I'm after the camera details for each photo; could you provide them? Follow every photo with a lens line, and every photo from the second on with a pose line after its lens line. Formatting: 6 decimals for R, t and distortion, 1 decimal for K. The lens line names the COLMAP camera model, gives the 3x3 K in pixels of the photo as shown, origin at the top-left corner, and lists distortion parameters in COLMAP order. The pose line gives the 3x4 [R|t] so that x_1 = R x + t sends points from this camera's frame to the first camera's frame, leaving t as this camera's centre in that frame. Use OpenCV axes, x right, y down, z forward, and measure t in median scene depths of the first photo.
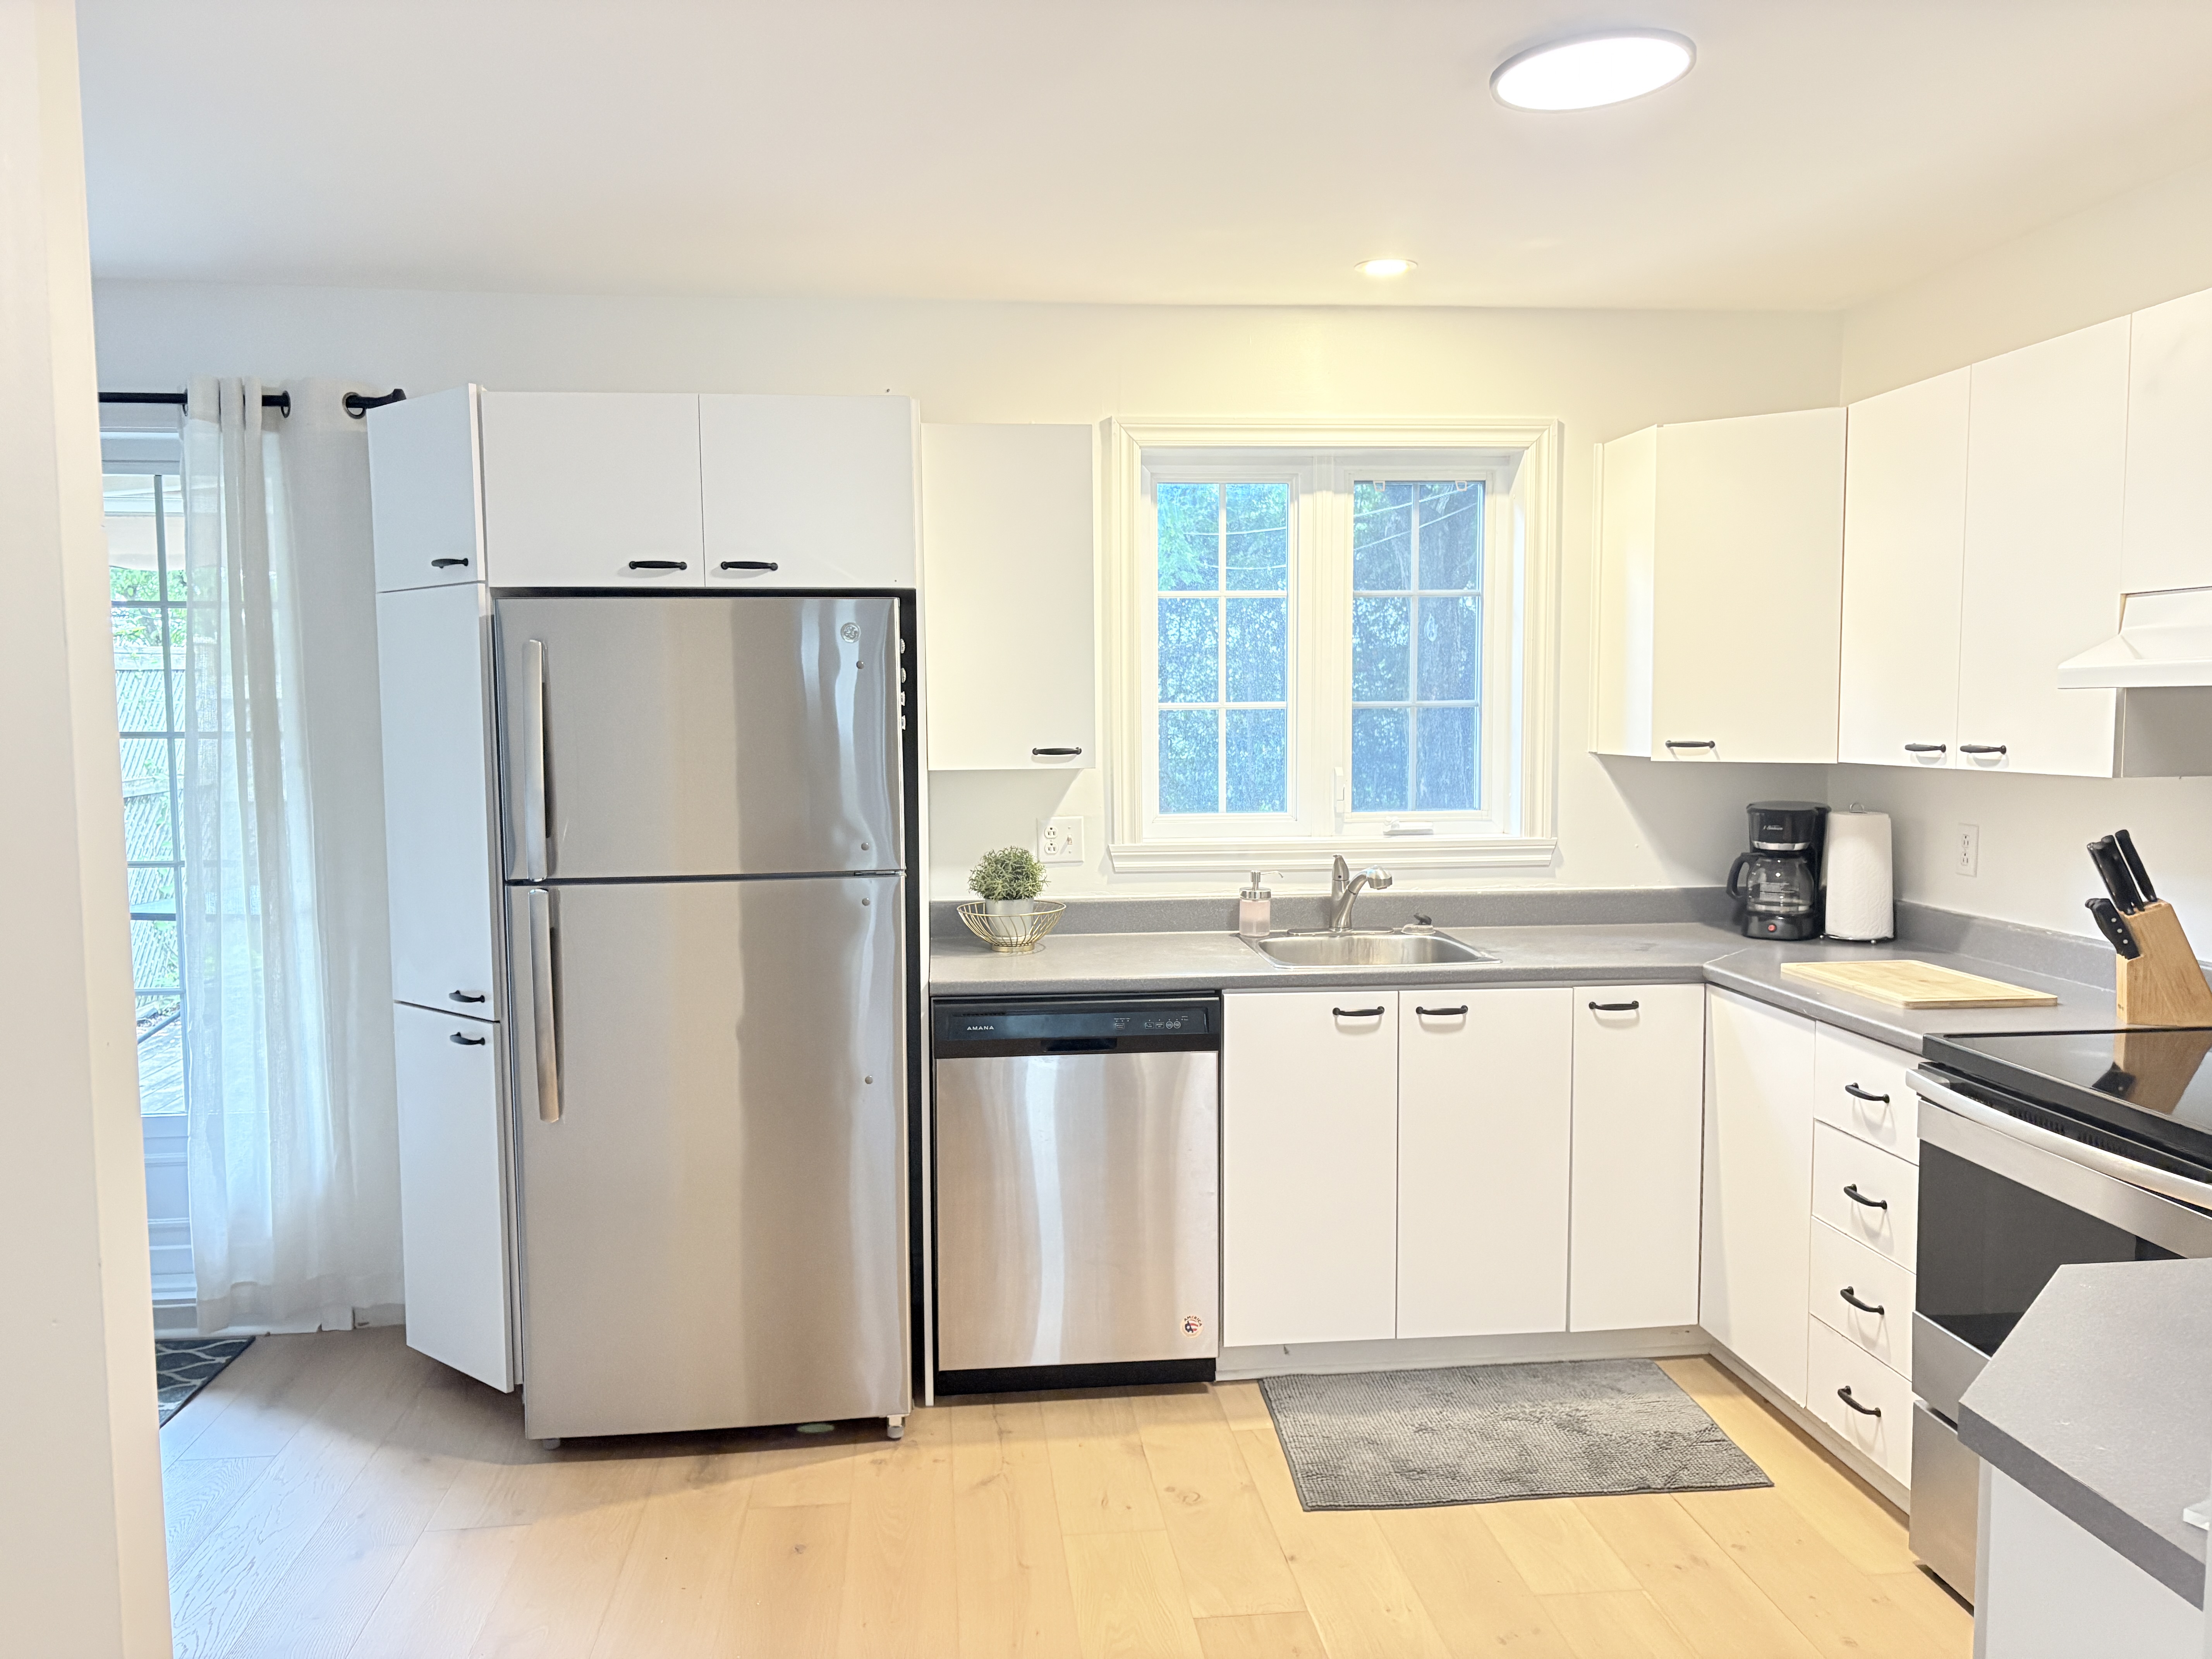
lens RADIAL K [[1675.0, 0, 1115.1], [0, 1675.0, 825.8], [0, 0, 1]] dist [0.060205, -0.066017]
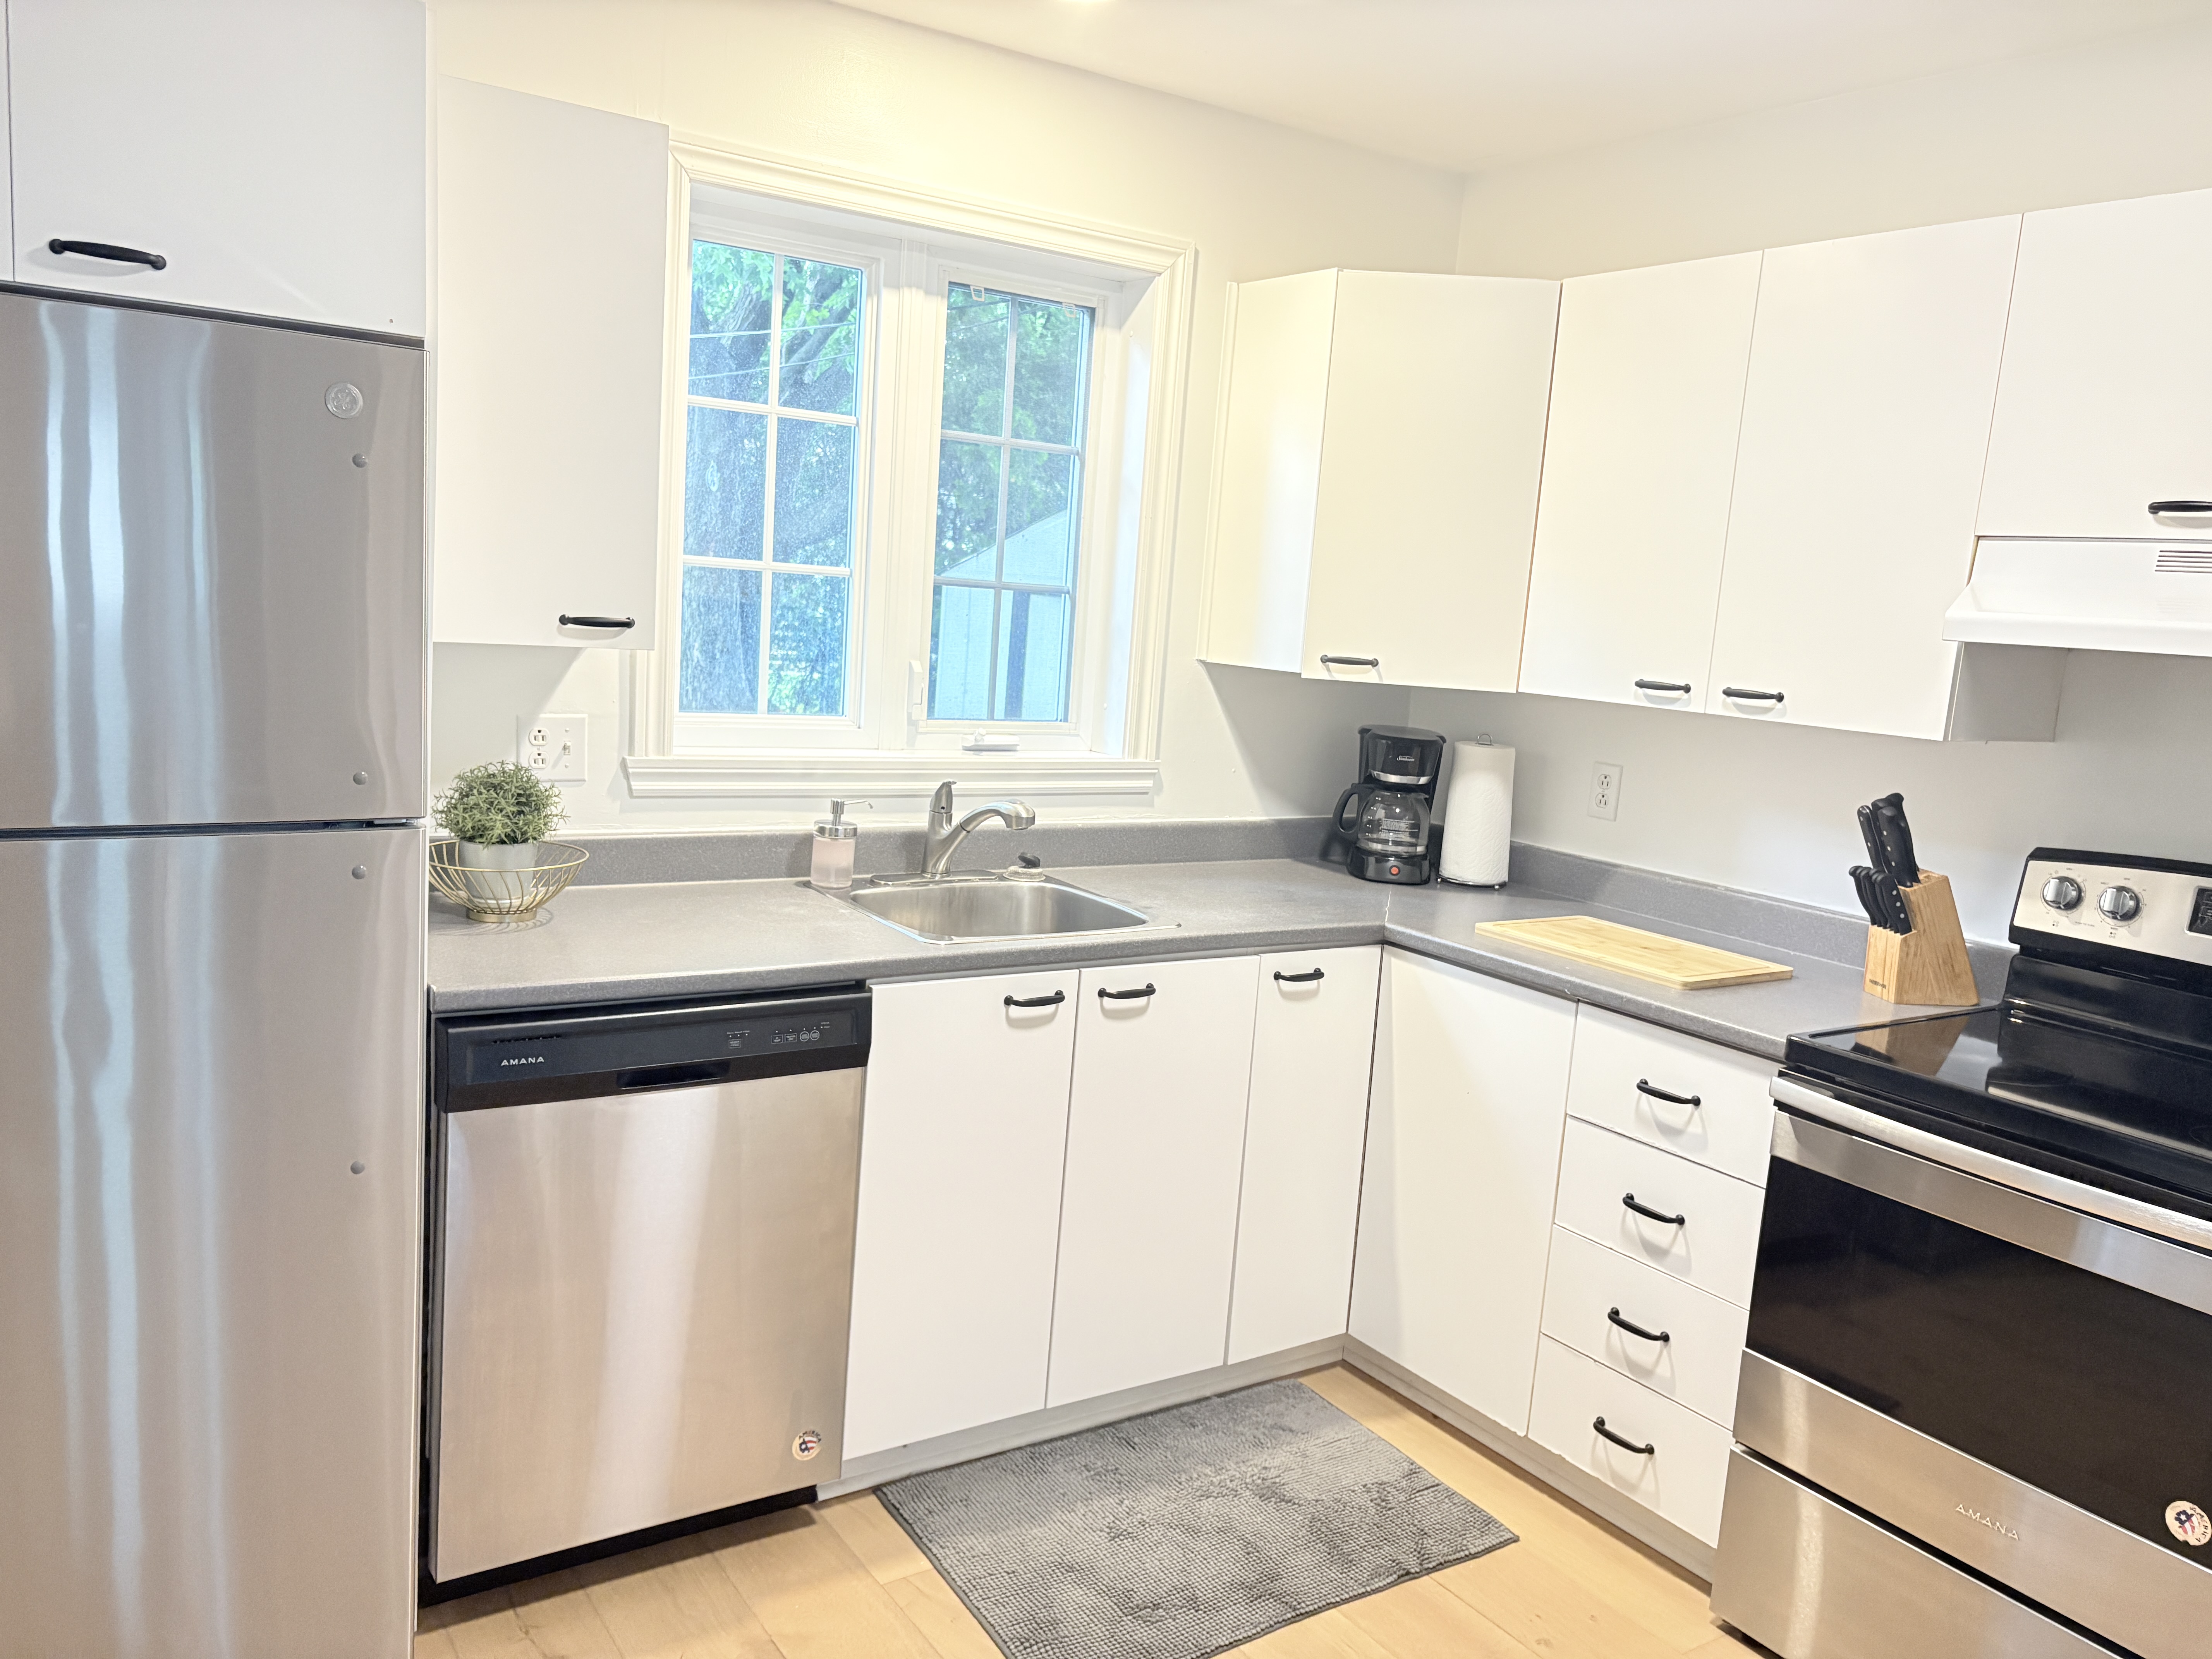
lens RADIAL K [[1675.0, 0, 1102.8], [0, 1675.0, 835.4], [0, 0, 1]] dist [0.060205, -0.066017]
pose [[0.884080, 0.003048, 0.467327, -0.175245], [-0.044919, 0.995903, 0.078482, -0.022604], [-0.465173, -0.090376, 0.880594, 0.321381]]
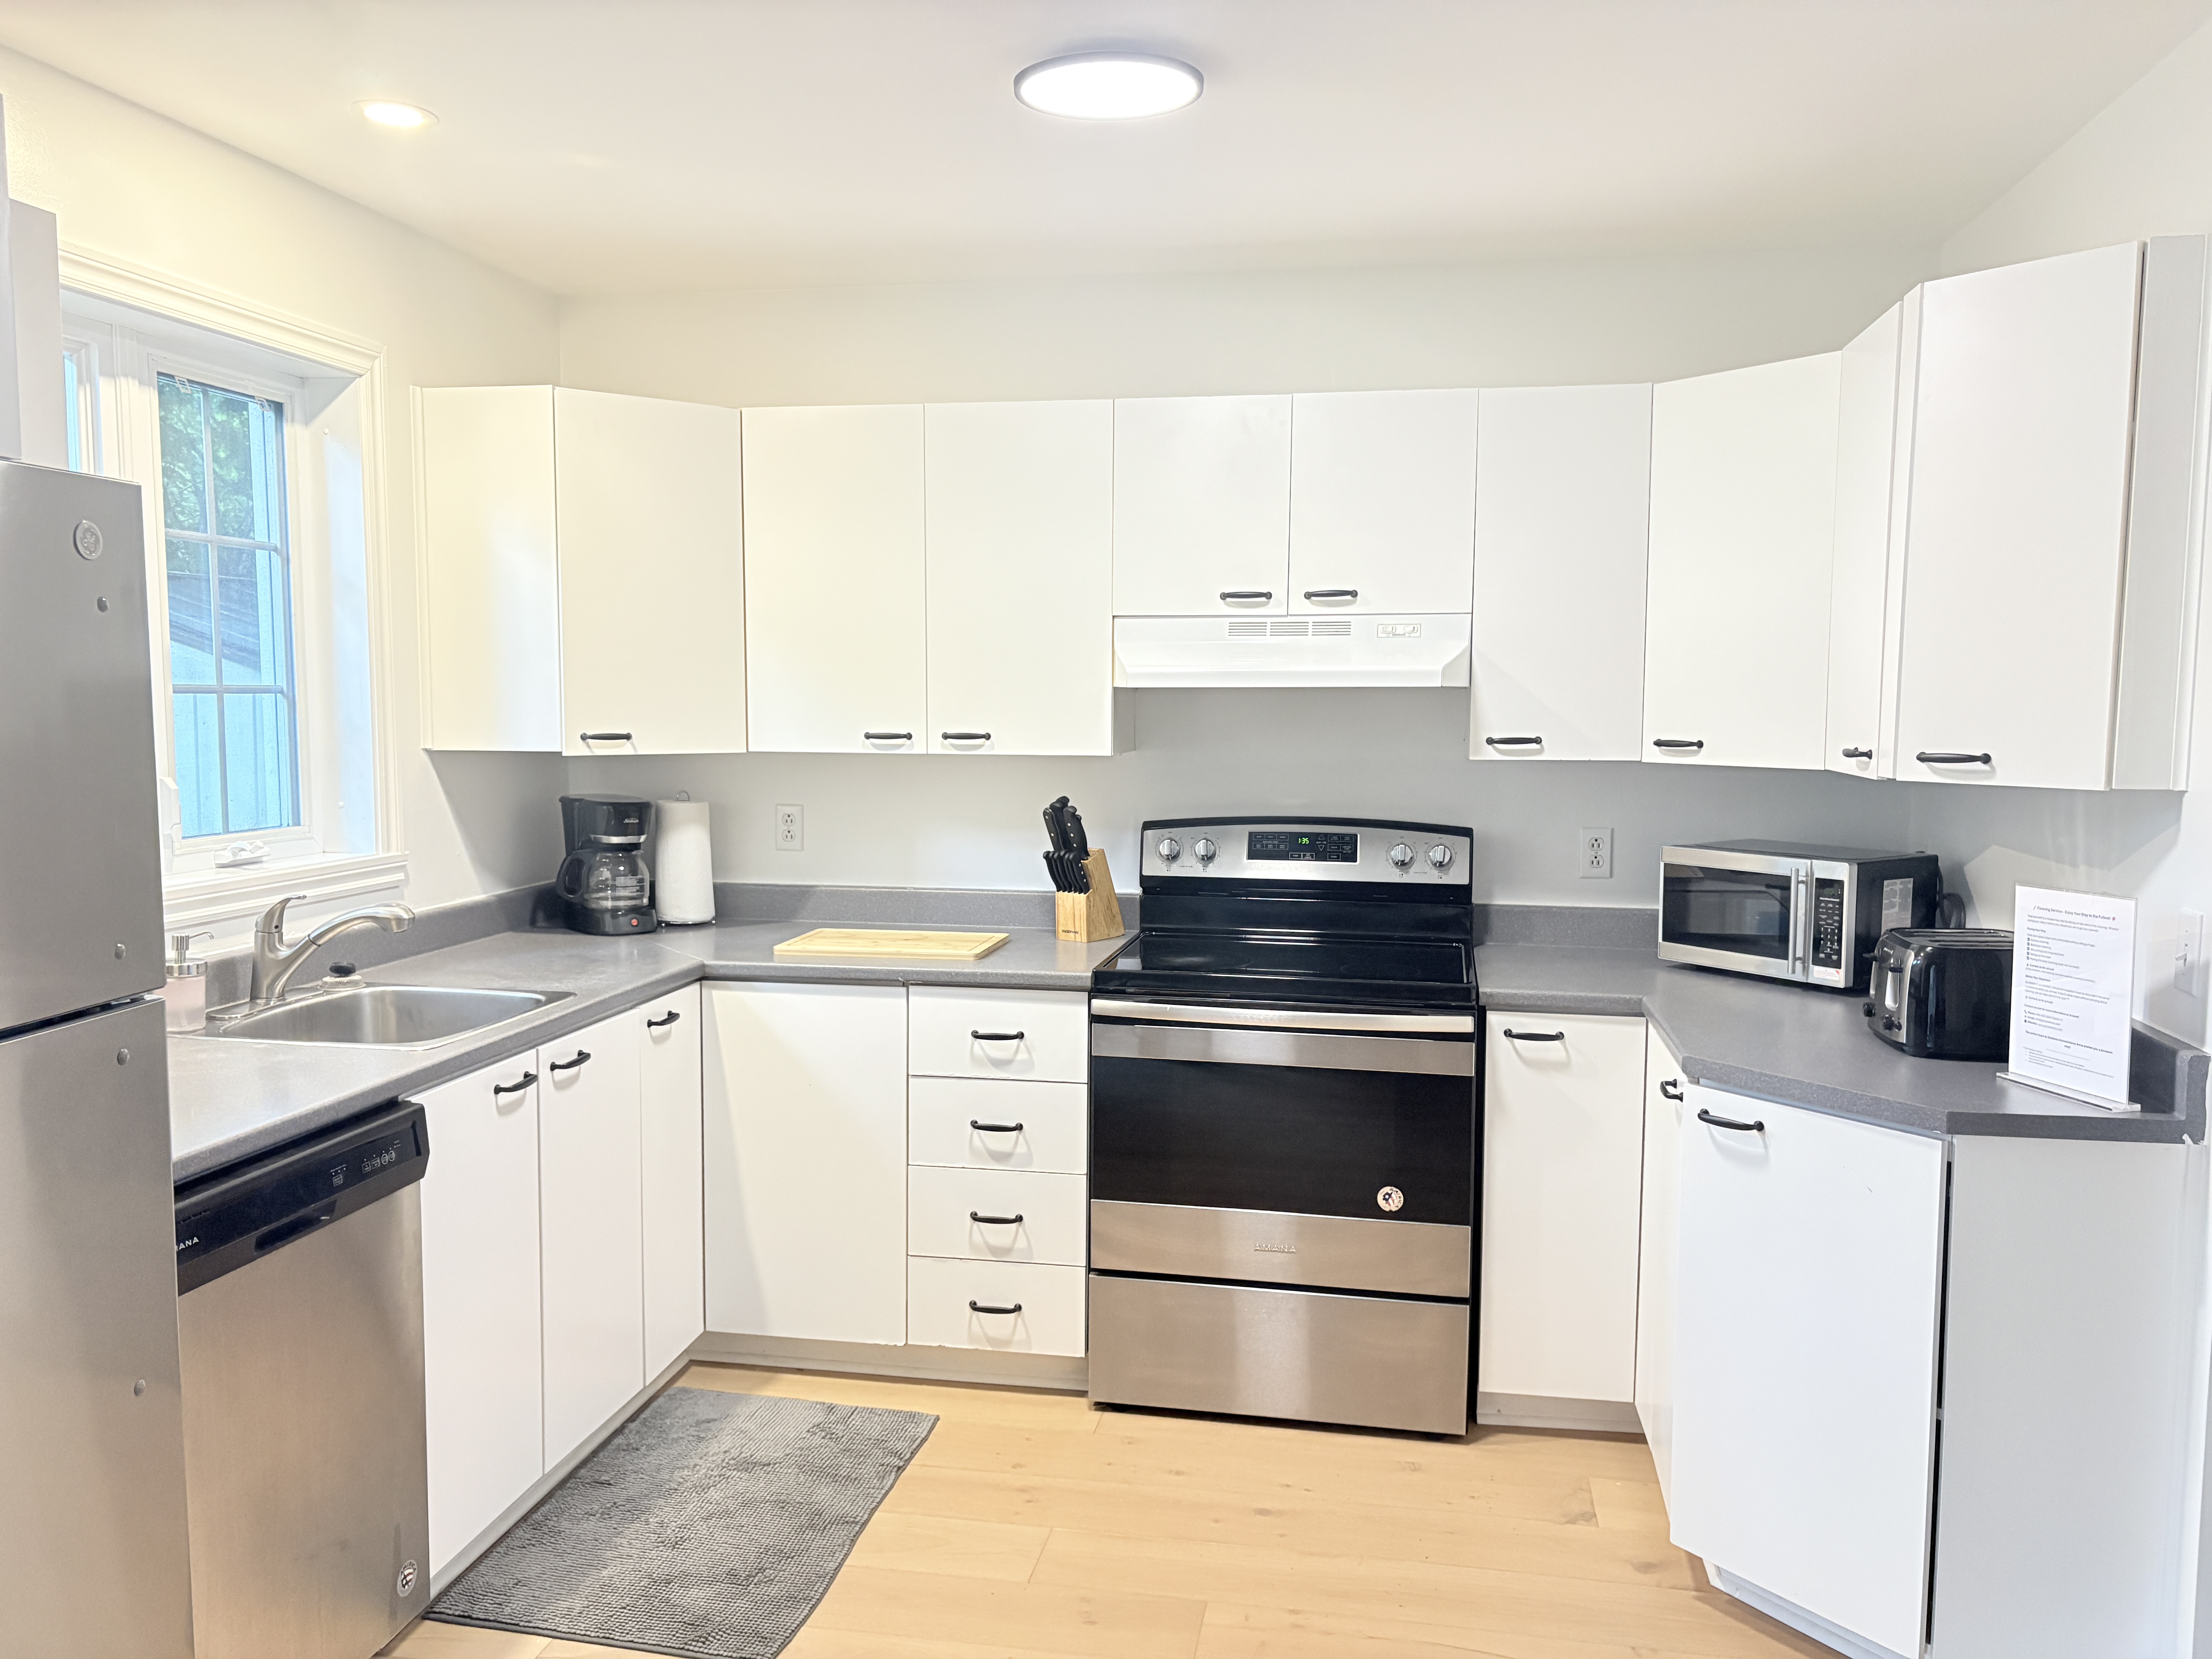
lens RADIAL K [[1675.0, 0, 1103.3], [0, 1675.0, 826.8], [0, 0, 1]] dist [0.060205, -0.066017]
pose [[0.295701, -0.068255, 0.952839, -0.504311], [0.060686, 0.996772, 0.052569, -0.032751], [-0.953351, 0.042280, 0.298888, 0.484232]]
